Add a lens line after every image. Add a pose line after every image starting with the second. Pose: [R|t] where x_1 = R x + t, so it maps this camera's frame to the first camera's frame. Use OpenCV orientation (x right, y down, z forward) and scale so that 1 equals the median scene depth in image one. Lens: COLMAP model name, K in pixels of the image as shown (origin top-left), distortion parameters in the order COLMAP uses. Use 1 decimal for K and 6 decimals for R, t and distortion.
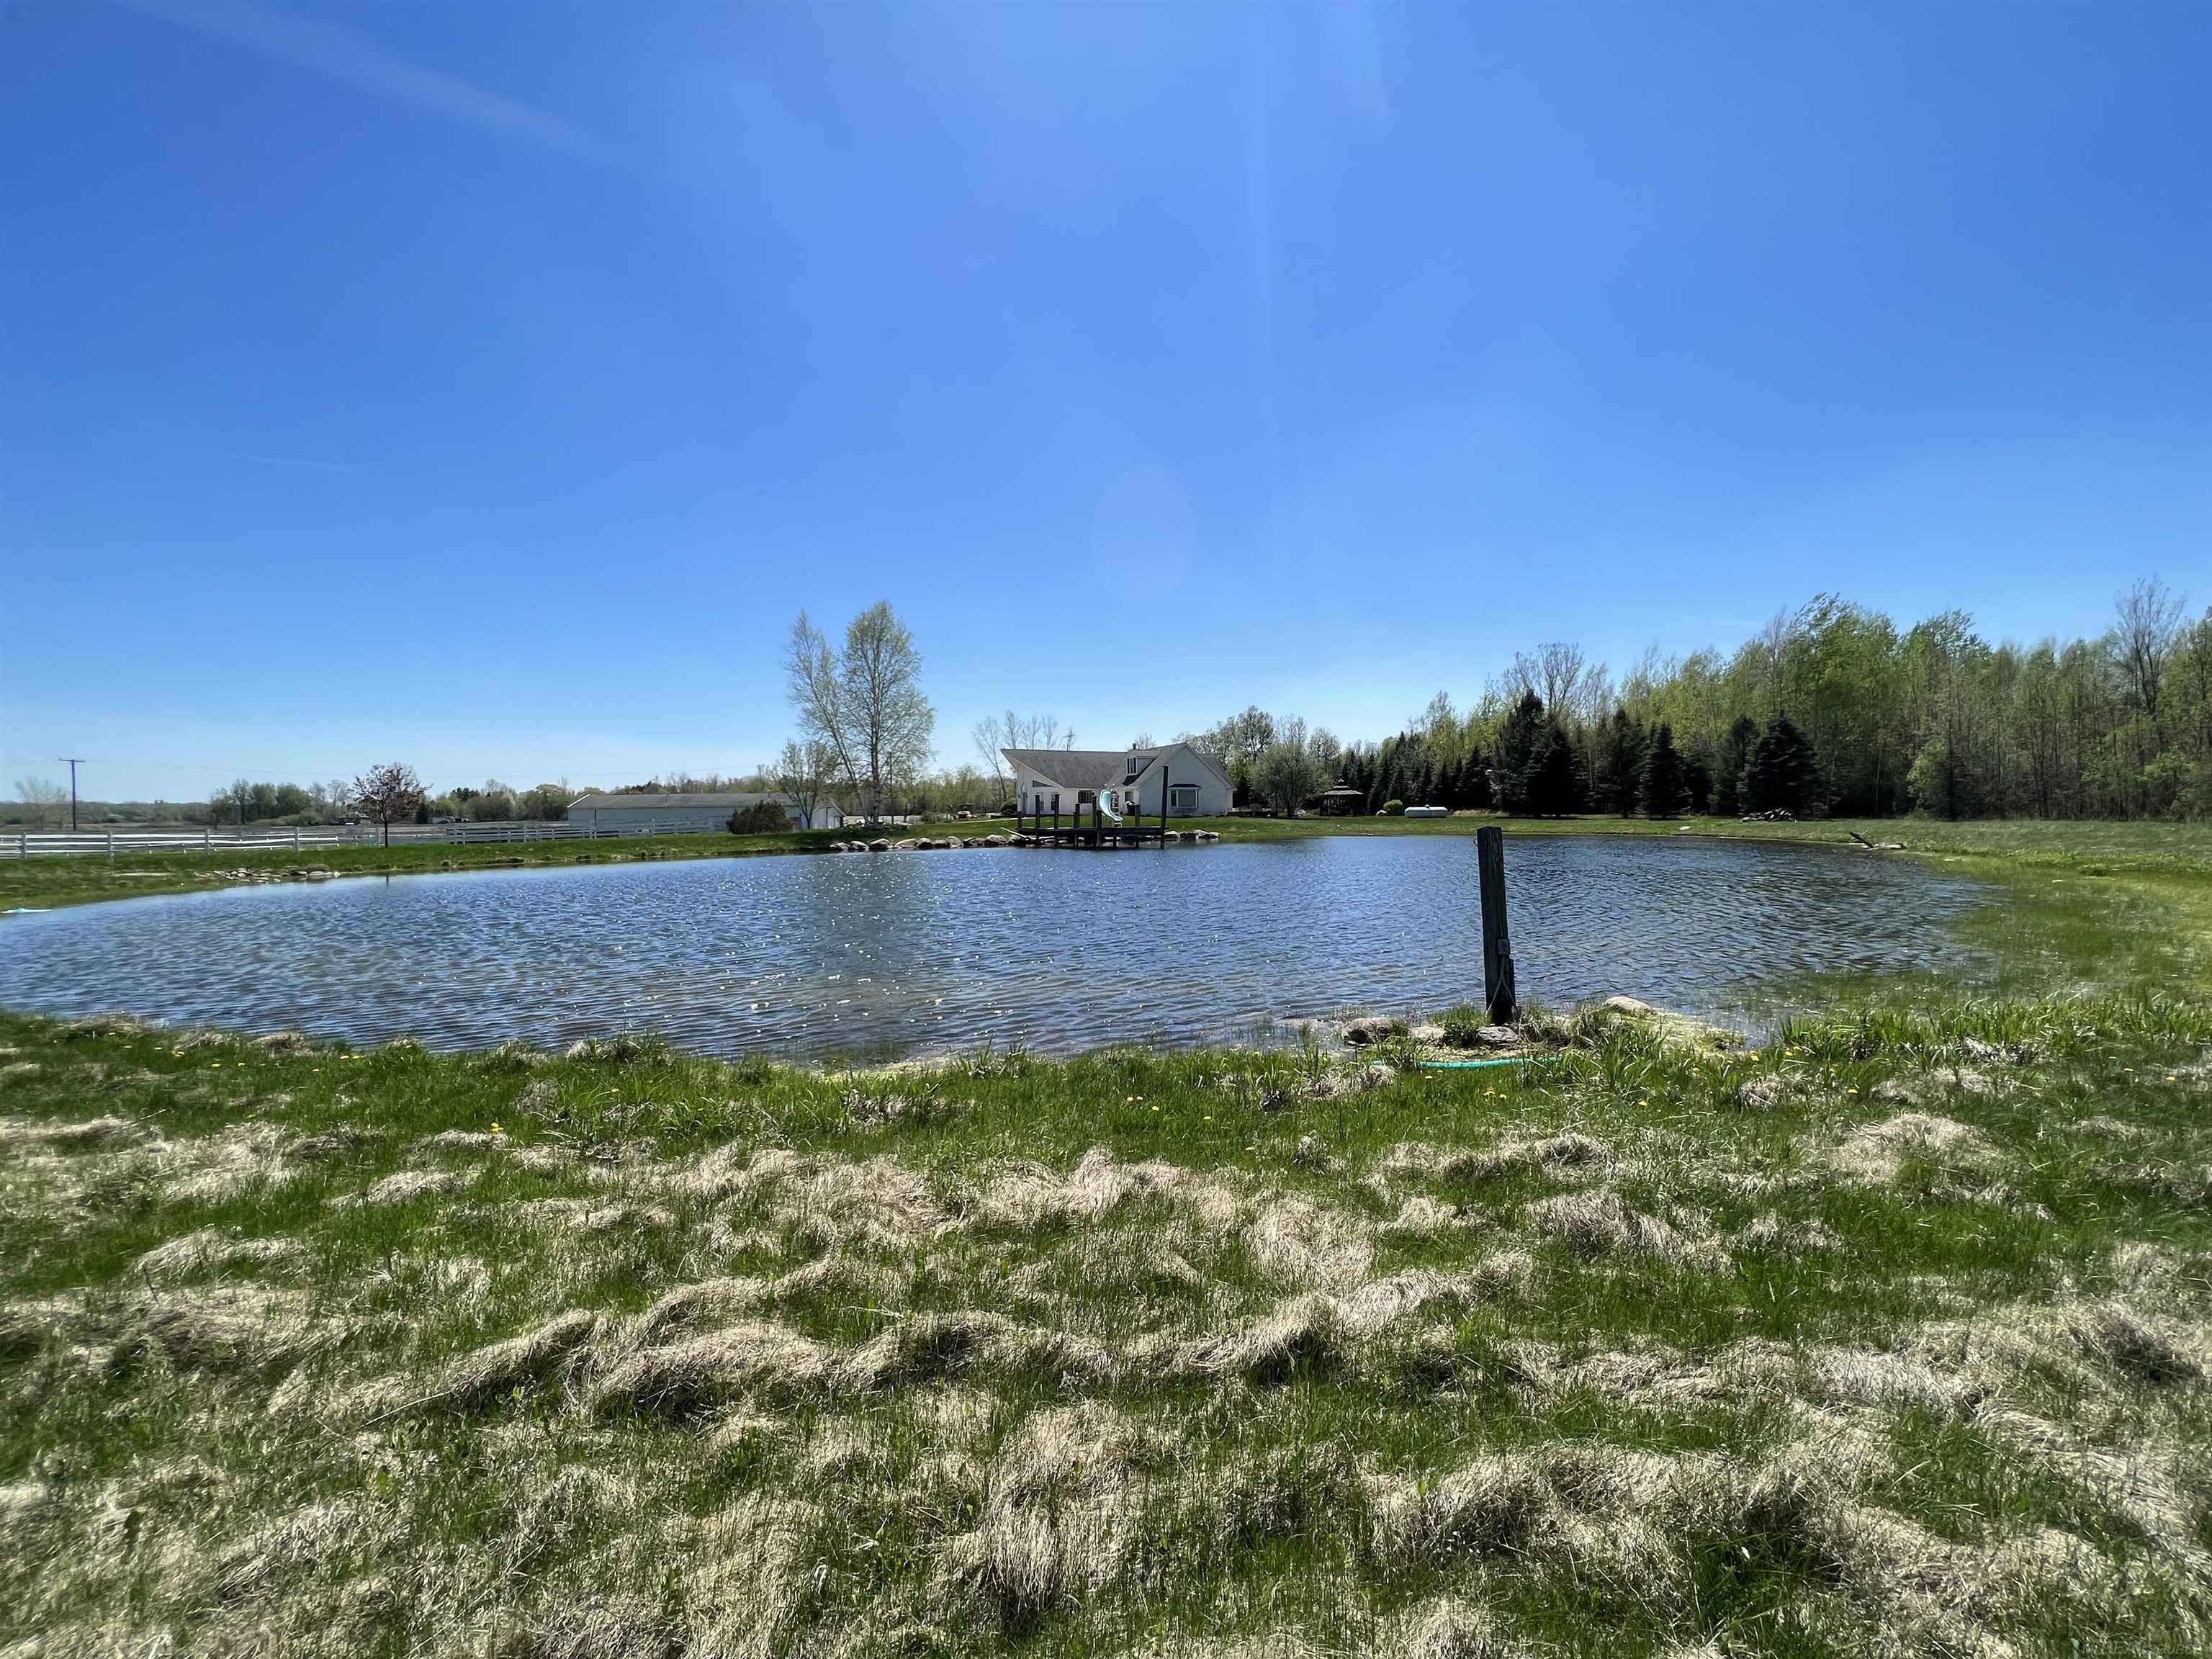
lens RADIAL K [[884.3, 0, 1109.8], [0, 884.3, 823.9], [0, 0, 1]] dist [0.000307, 0.000012]
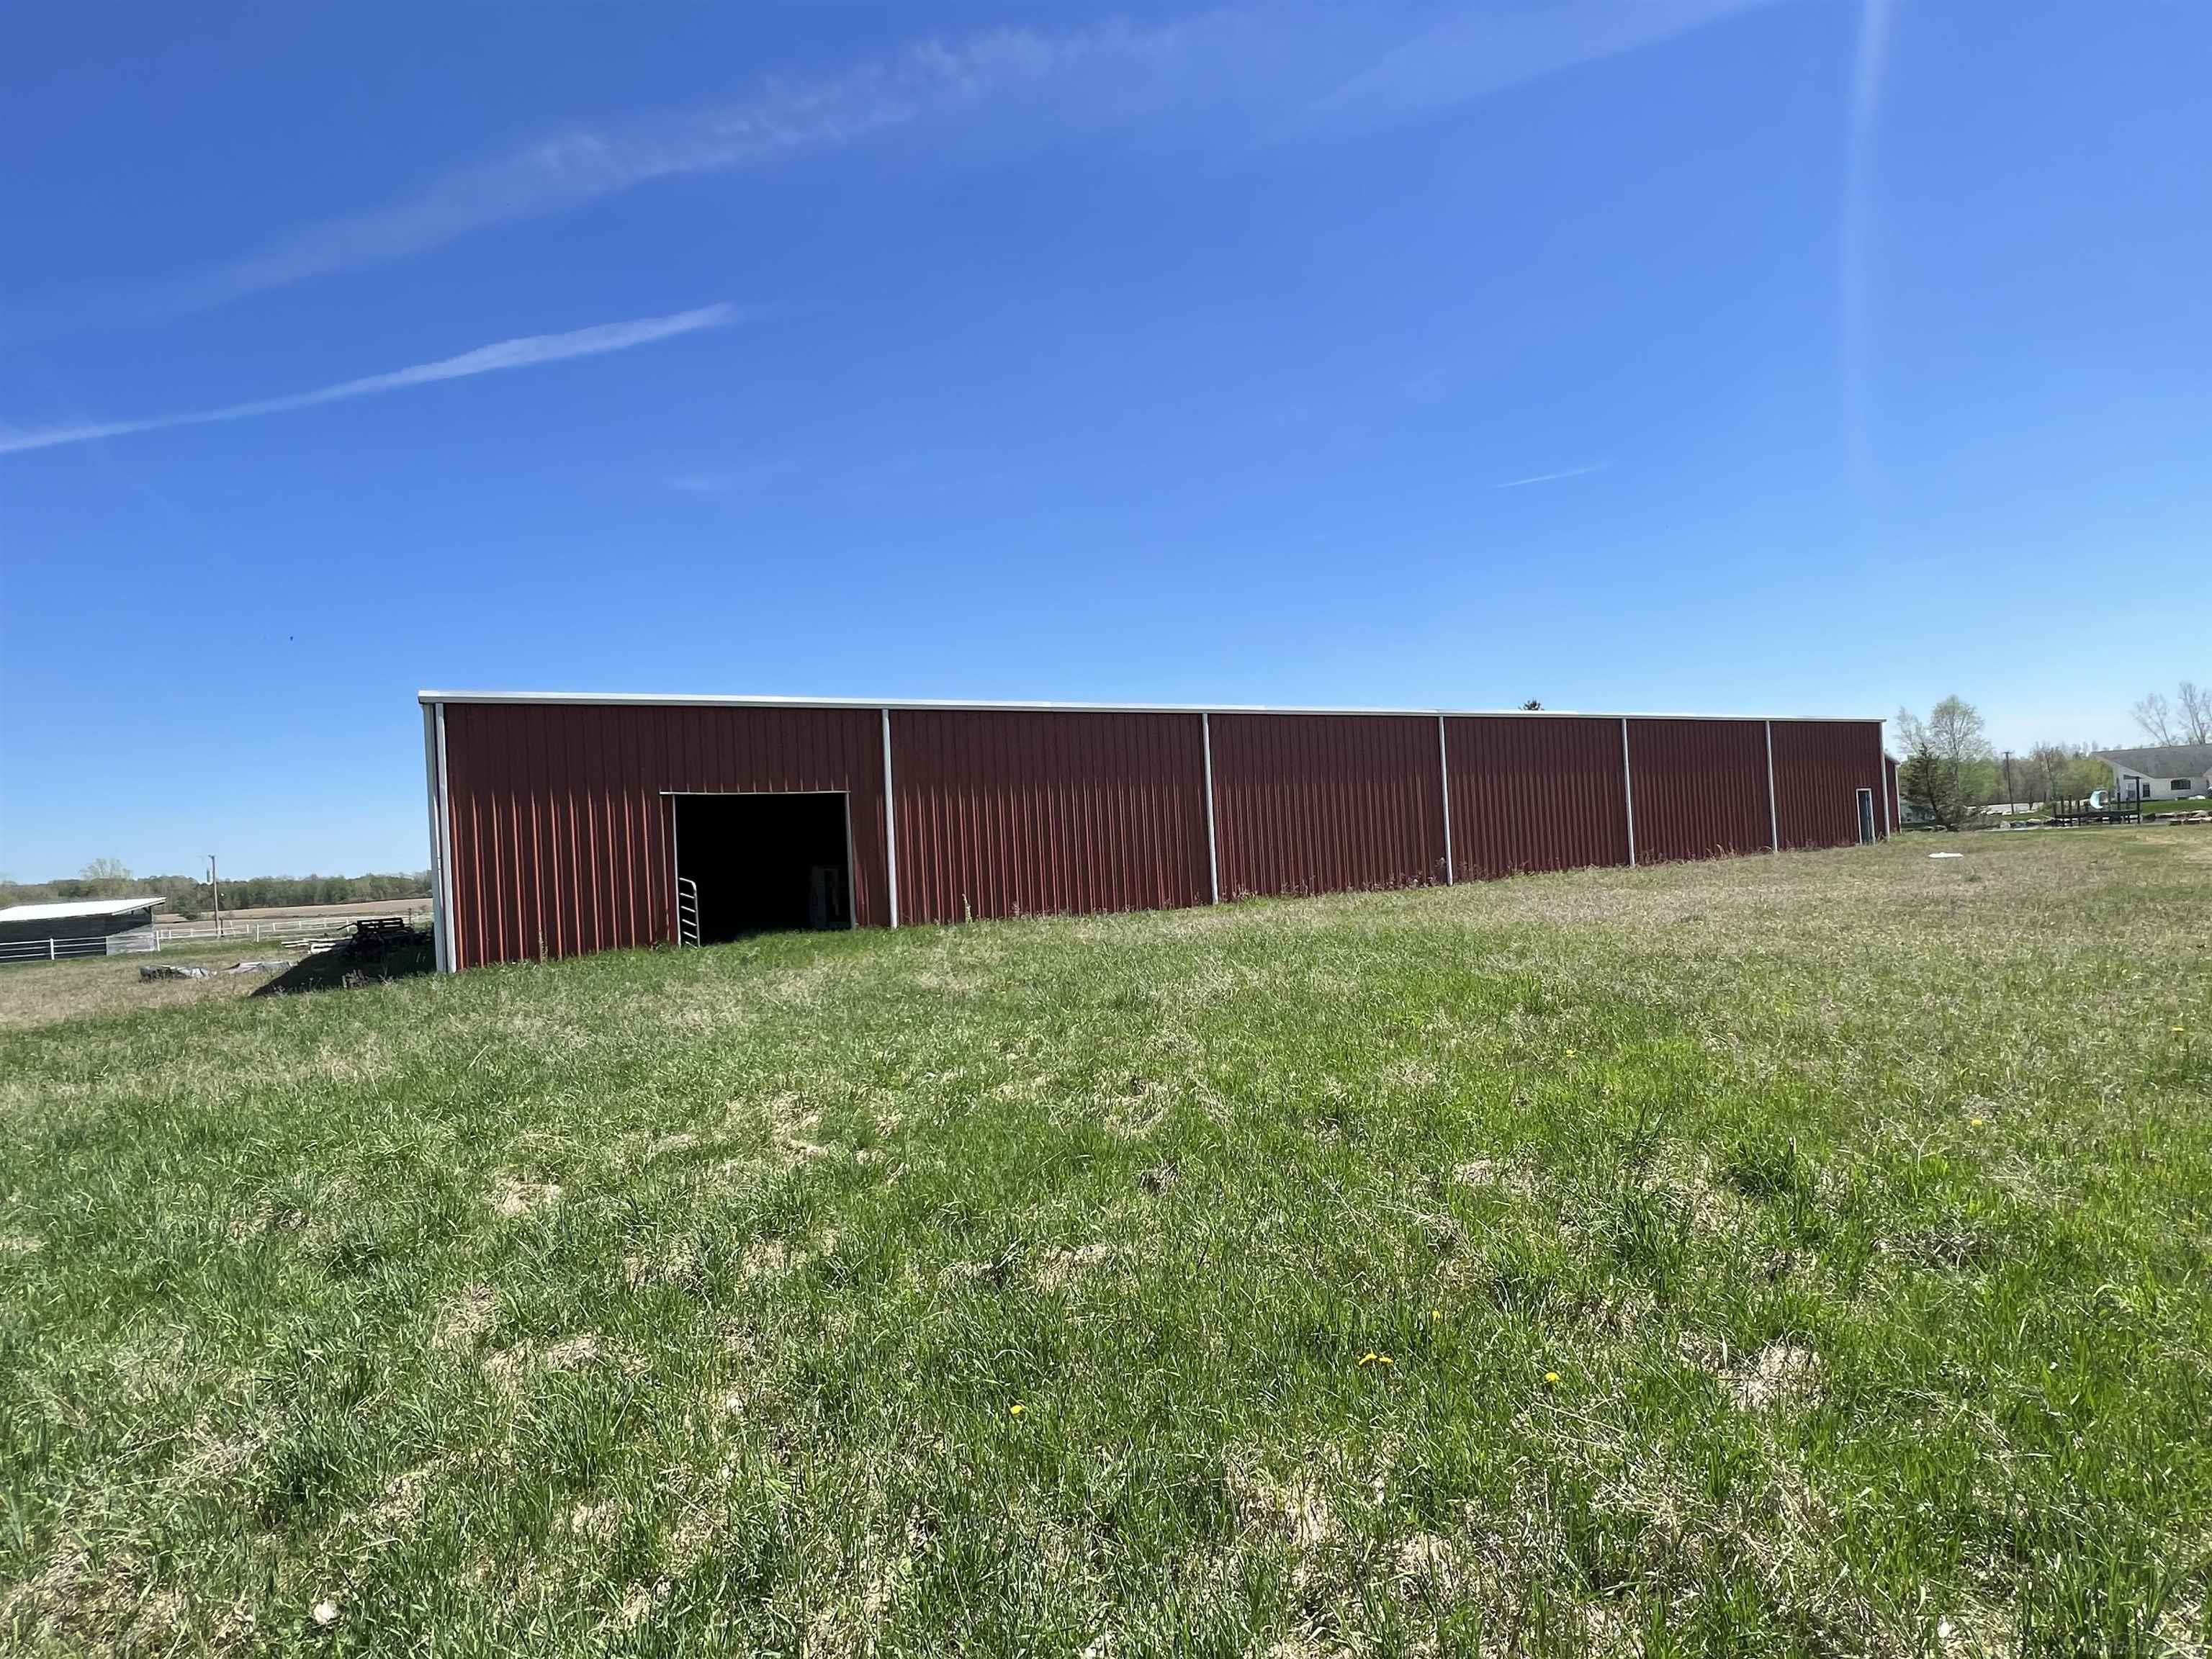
lens RADIAL K [[1100.6, 0, 1107.9], [0, 1100.6, 829.6], [0, 0, 1]] dist [-0.000850, 0.000021]
pose [[0.533454, -0.038527, -0.844951, 0.441206], [0.047226, 0.998760, -0.015724, -0.011035], [0.844510, -0.031516, 0.534612, -1.037708]]
